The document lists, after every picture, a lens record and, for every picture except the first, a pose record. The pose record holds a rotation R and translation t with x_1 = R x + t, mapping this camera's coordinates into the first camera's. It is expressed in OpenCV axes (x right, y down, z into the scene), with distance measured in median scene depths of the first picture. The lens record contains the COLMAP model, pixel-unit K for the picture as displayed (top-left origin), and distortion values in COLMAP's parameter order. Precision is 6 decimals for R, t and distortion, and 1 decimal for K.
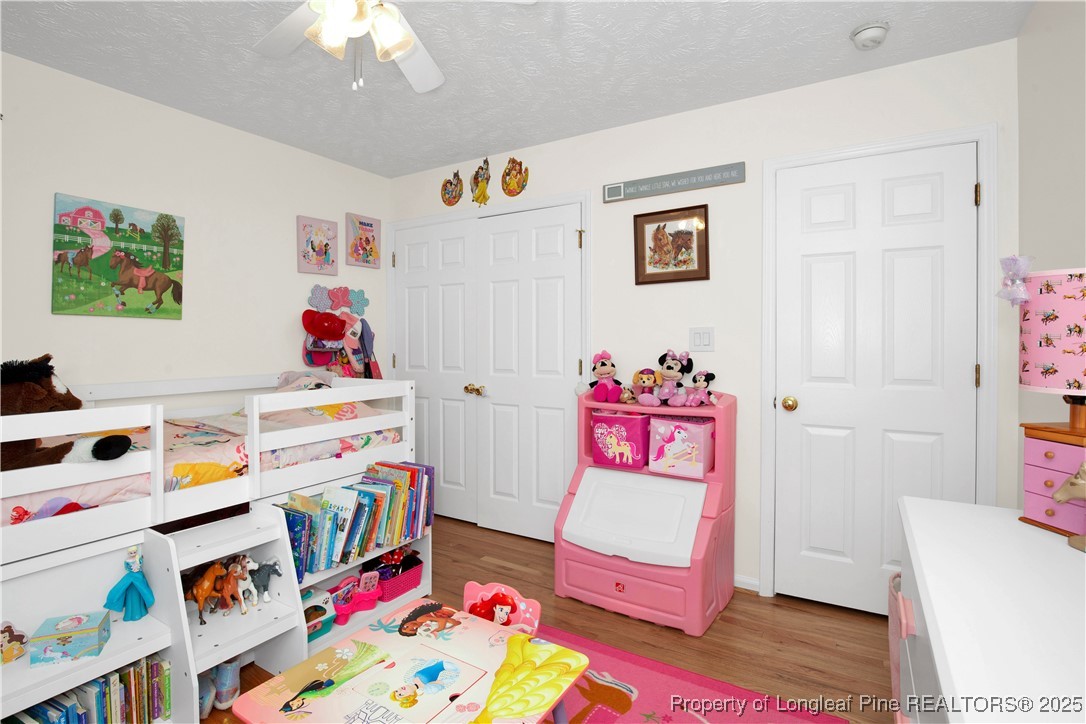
lens RADIAL K [[518.2, 0, 527.6], [0, 518.2, 362.2], [0, 0, 1]] dist [-0.028160, 0.000087]
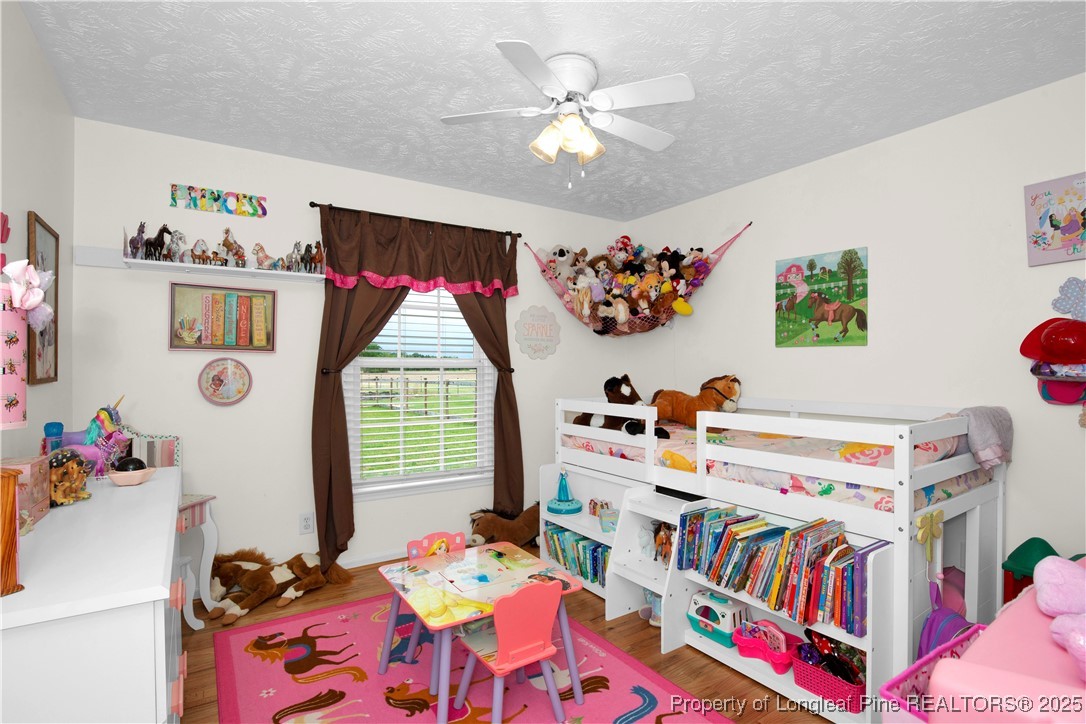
lens RADIAL K [[518.2, 0, 527.6], [0, 518.2, 362.2], [0, 0, 1]] dist [-0.028160, 0.000087]
pose [[-0.407652, -0.012206, -0.913056, 0.595060], [-0.037166, 0.999304, 0.003235, -0.030029], [0.912381, 0.035253, -0.407822, 0.871922]]
